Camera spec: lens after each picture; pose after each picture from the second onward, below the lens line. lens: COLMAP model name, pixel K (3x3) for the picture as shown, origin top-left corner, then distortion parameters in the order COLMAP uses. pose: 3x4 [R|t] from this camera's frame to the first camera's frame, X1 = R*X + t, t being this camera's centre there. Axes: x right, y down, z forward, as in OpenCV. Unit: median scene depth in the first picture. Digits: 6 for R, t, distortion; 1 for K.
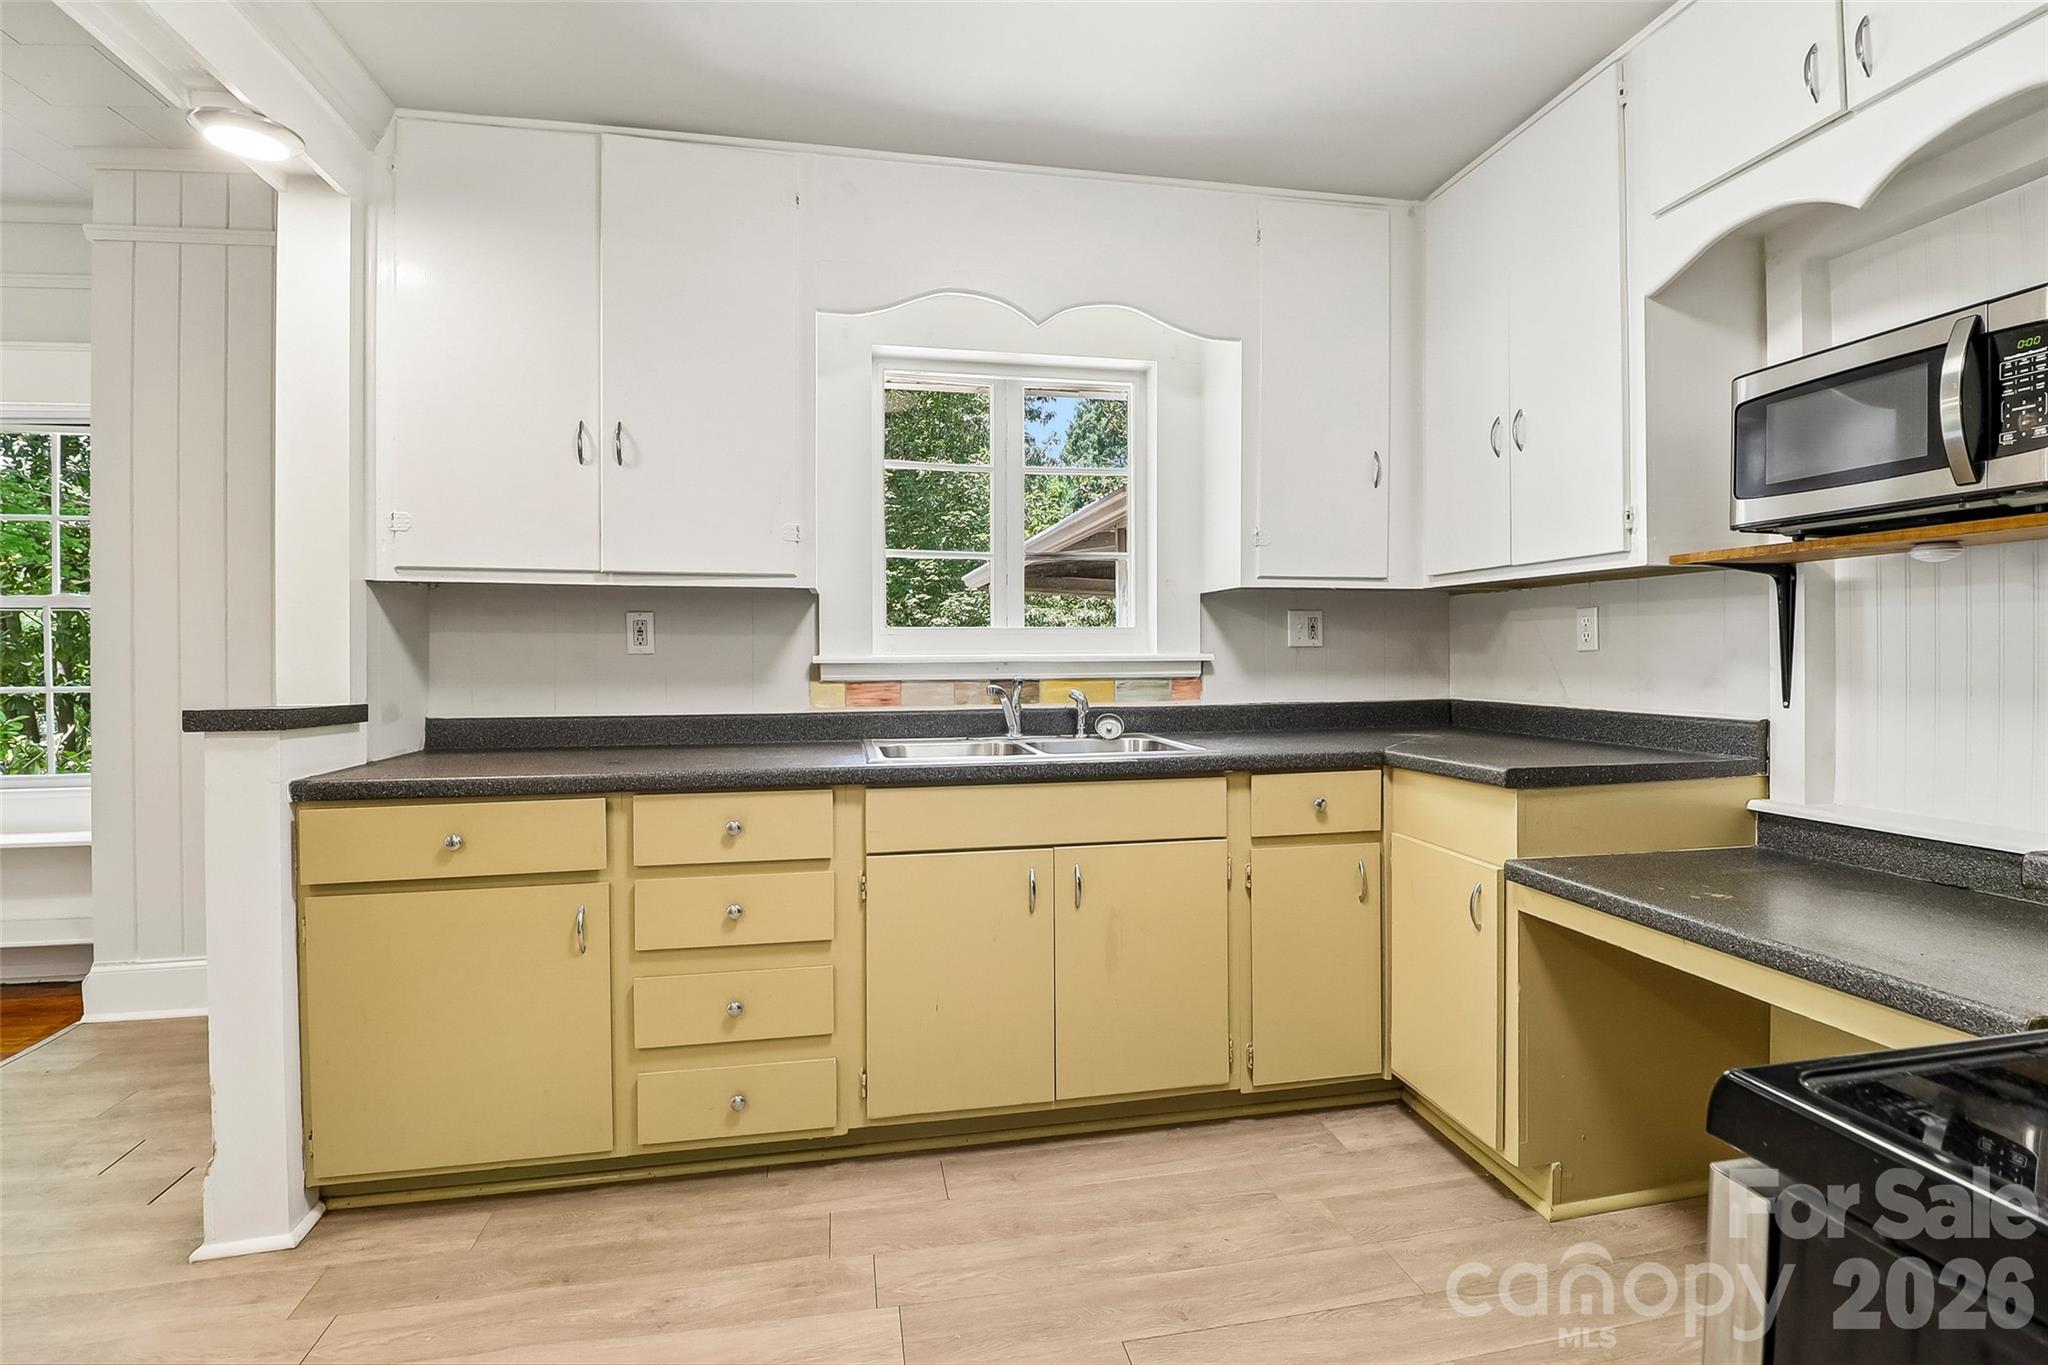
lens RADIAL K [[950.2, 0, 1014.0], [0, 950.2, 657.9], [0, 0, 1]] dist [0.001382, -0.011560]
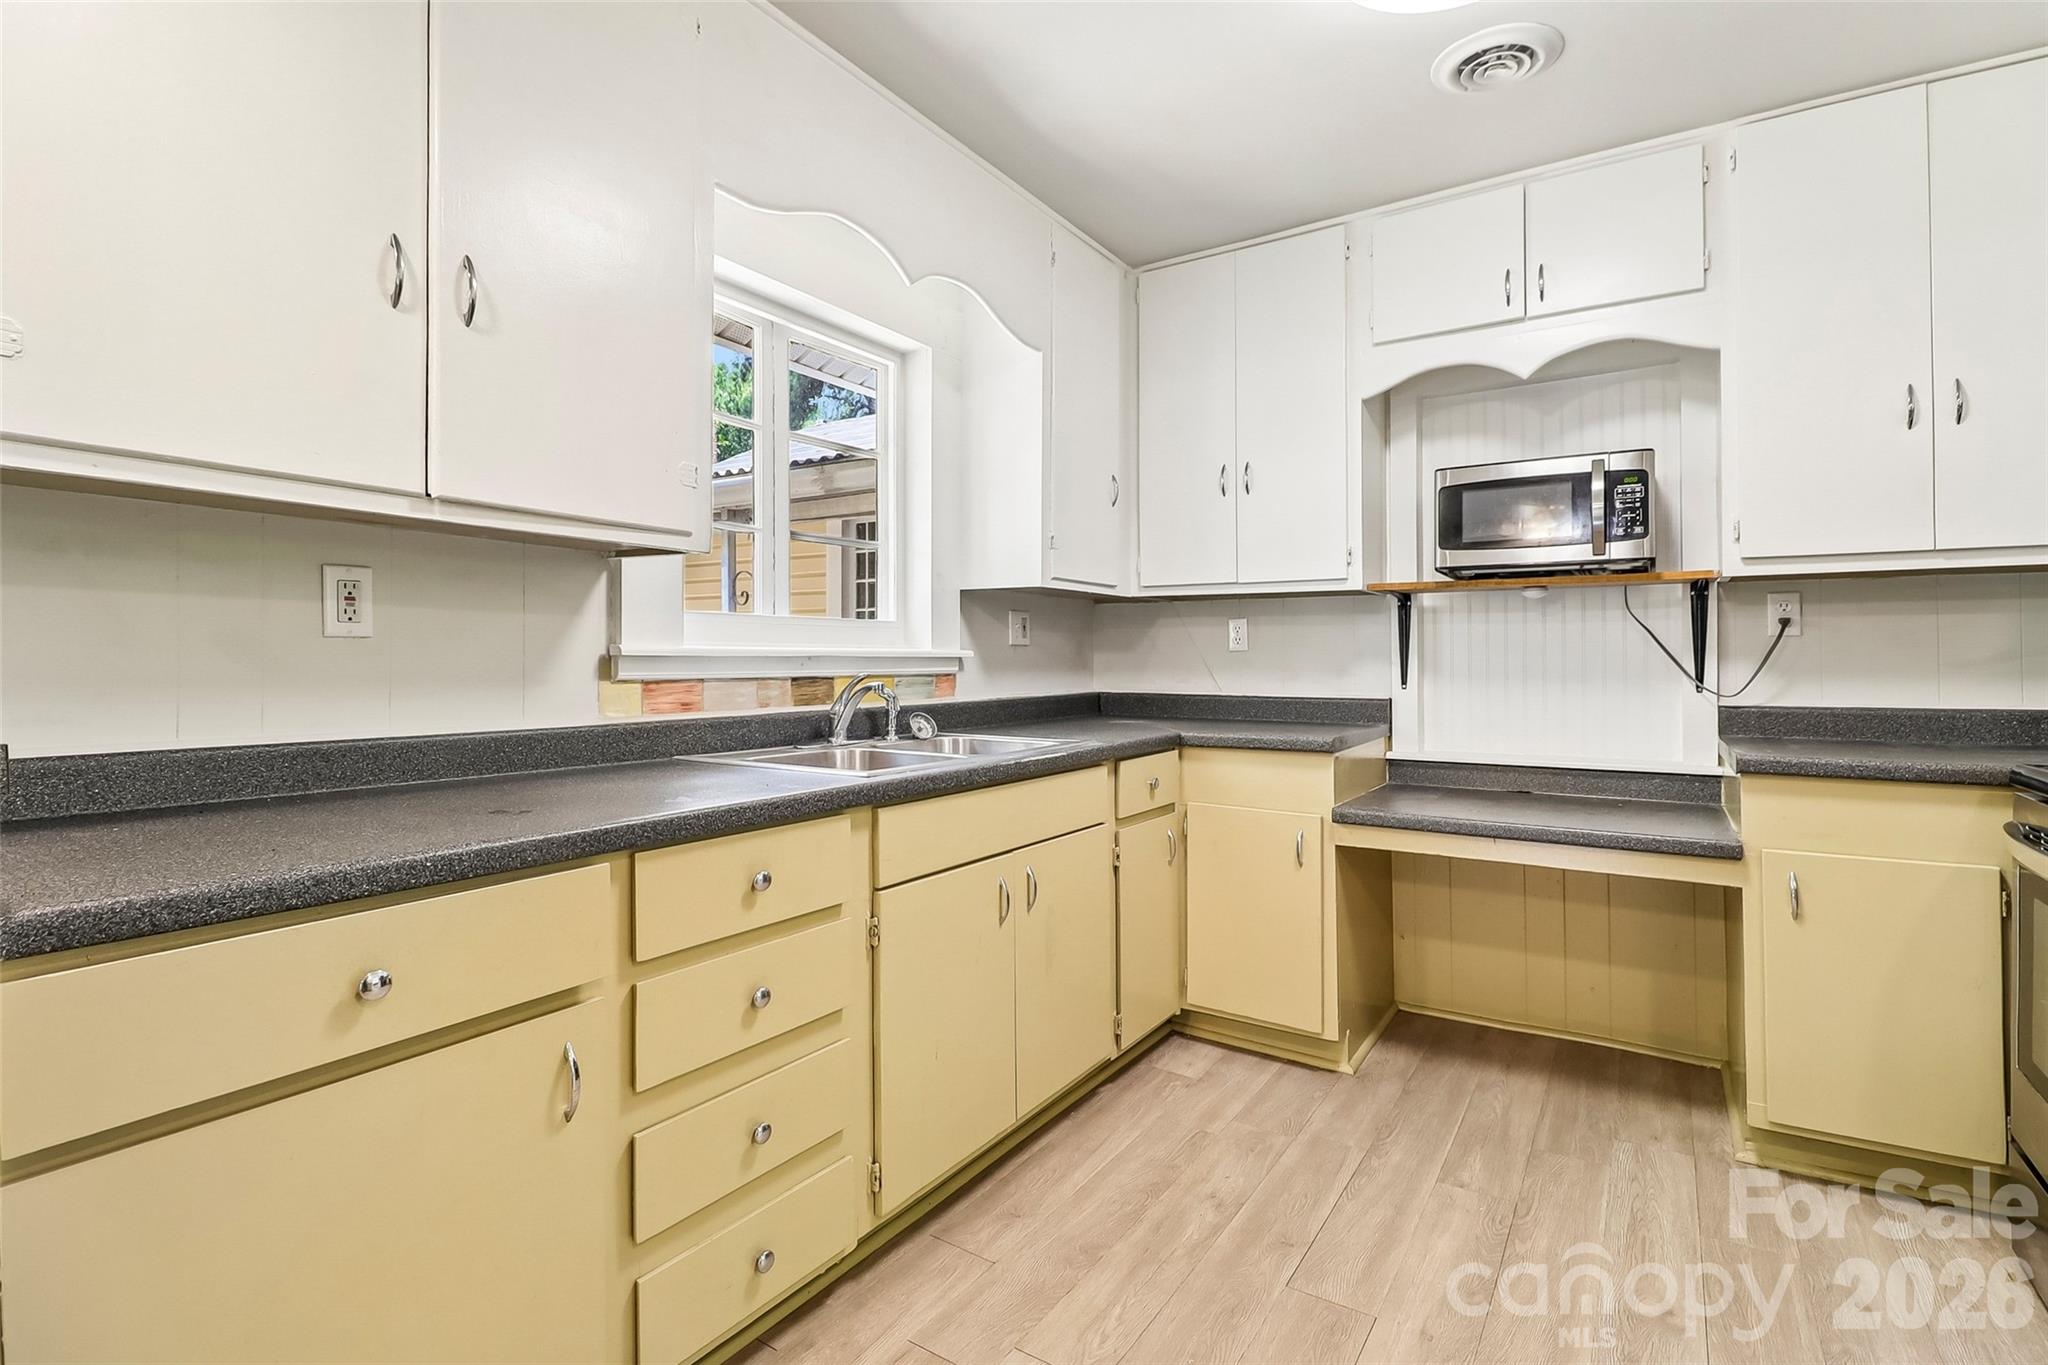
lens RADIAL K [[964.6, 0, 1022.3], [0, 964.6, 654.8], [0, 0, 1]] dist [0.000763, -0.016108]
pose [[0.695747, 0.010049, 0.718216, -0.615060], [-0.003048, 0.999934, -0.011039, 0.014642], [-0.718280, 0.005491, 0.695732, 0.316649]]
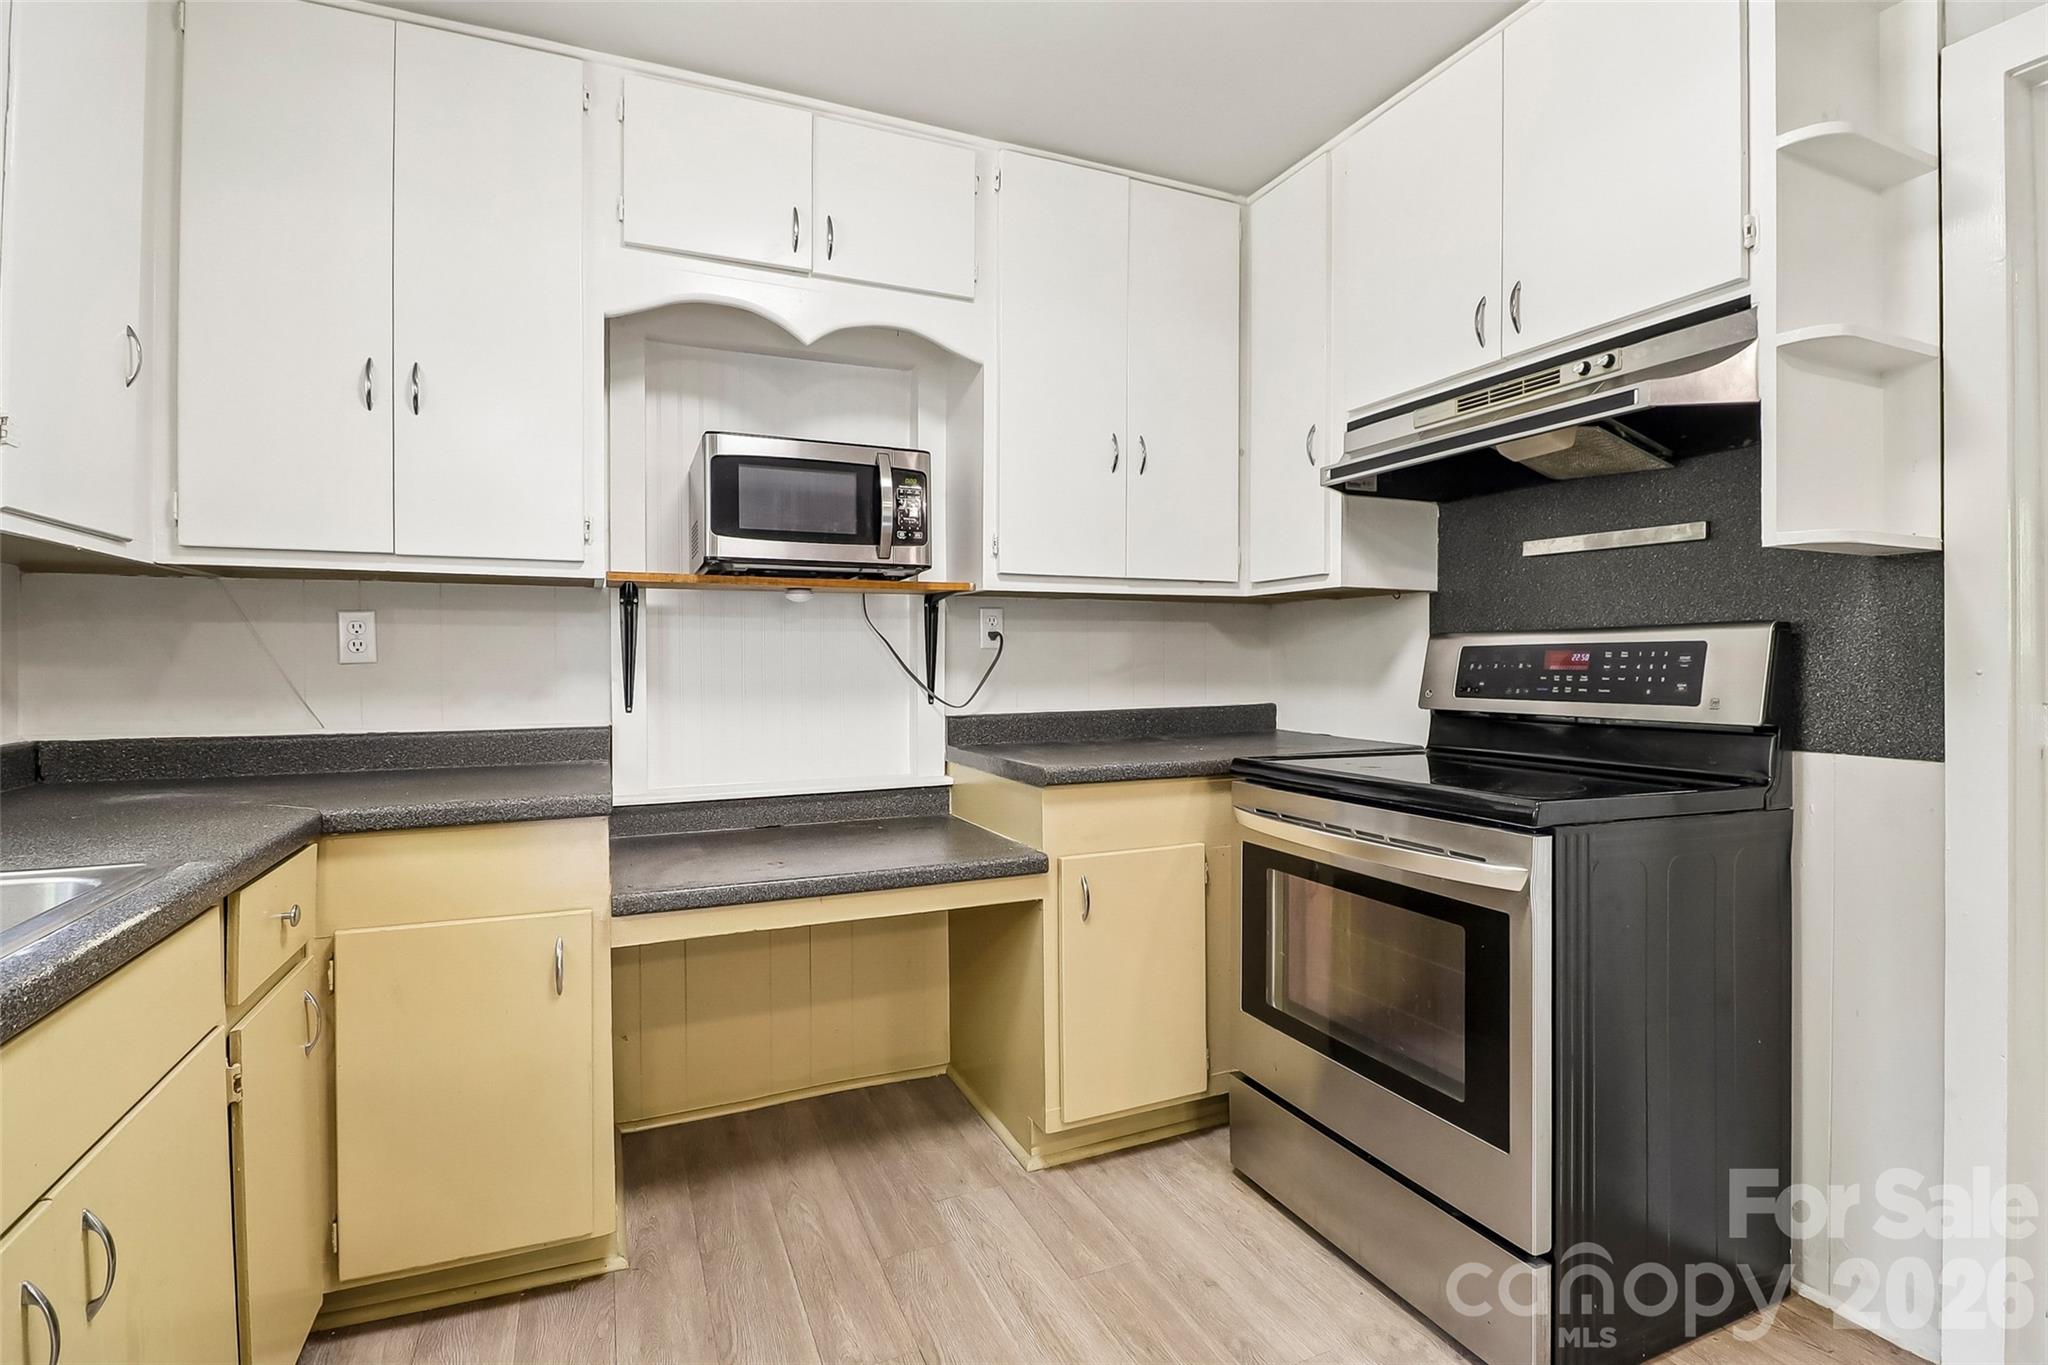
lens RADIAL K [[964.6, 0, 1022.3], [0, 964.6, 654.8], [0, 0, 1]] dist [0.000763, -0.016108]
pose [[-0.230409, 0.011710, 0.973024, -0.378604], [0.006793, 0.999923, -0.010425, -0.001589], [-0.973070, 0.004207, -0.230470, 0.693655]]
